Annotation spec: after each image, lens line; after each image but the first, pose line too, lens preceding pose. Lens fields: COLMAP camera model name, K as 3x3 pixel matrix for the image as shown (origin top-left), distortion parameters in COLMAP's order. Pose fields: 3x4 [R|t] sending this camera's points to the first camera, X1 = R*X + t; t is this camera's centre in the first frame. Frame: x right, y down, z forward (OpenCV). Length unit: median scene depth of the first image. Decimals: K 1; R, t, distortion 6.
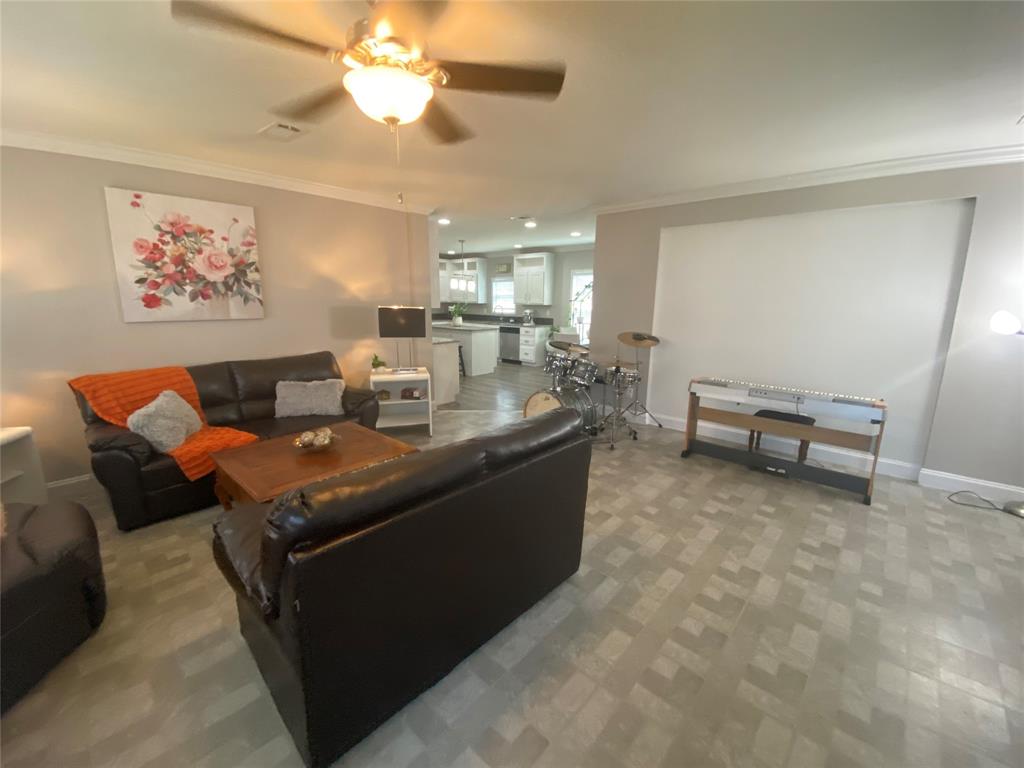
lens RADIAL K [[417.9, 0, 514.8], [0, 417.9, 378.9], [0, 0, 1]] dist [0.007364, -0.010595]
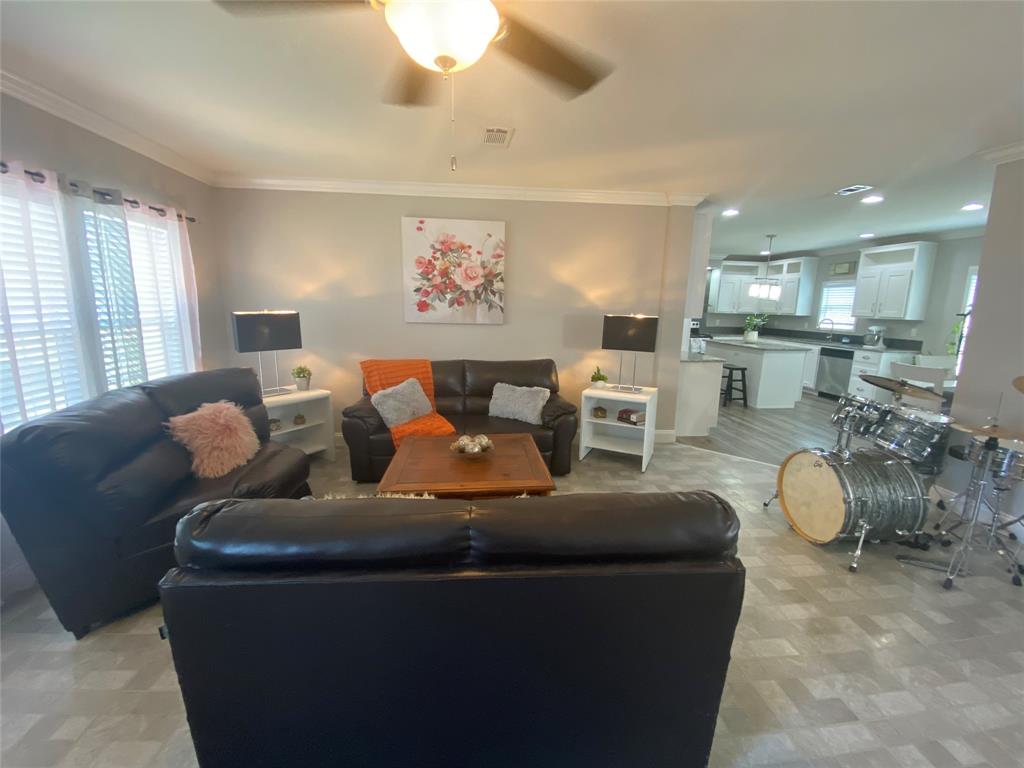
lens RADIAL K [[417.9, 0, 505.8], [0, 417.9, 378.5], [0, 0, 1]] dist [0.007364, -0.010595]
pose [[0.726323, 0.121808, -0.676475, 0.170707], [-0.140114, 0.989746, 0.027777, -0.037822], [0.672921, 0.074609, 0.735942, 0.236364]]
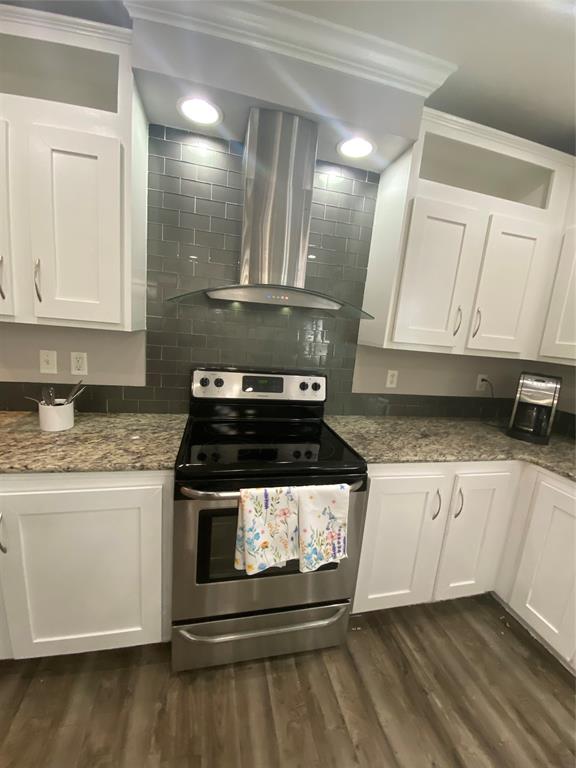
lens RADIAL K [[313.4, 0, 292.9], [0, 313.4, 384.5], [0, 0, 1]] dist [0.007364, -0.010595]
pose [[0.819192, 0.160411, -0.550630, -0.501805], [-0.181166, 0.983307, 0.016931, -0.458332], [0.544154, 0.085885, 0.834578, 2.423769]]
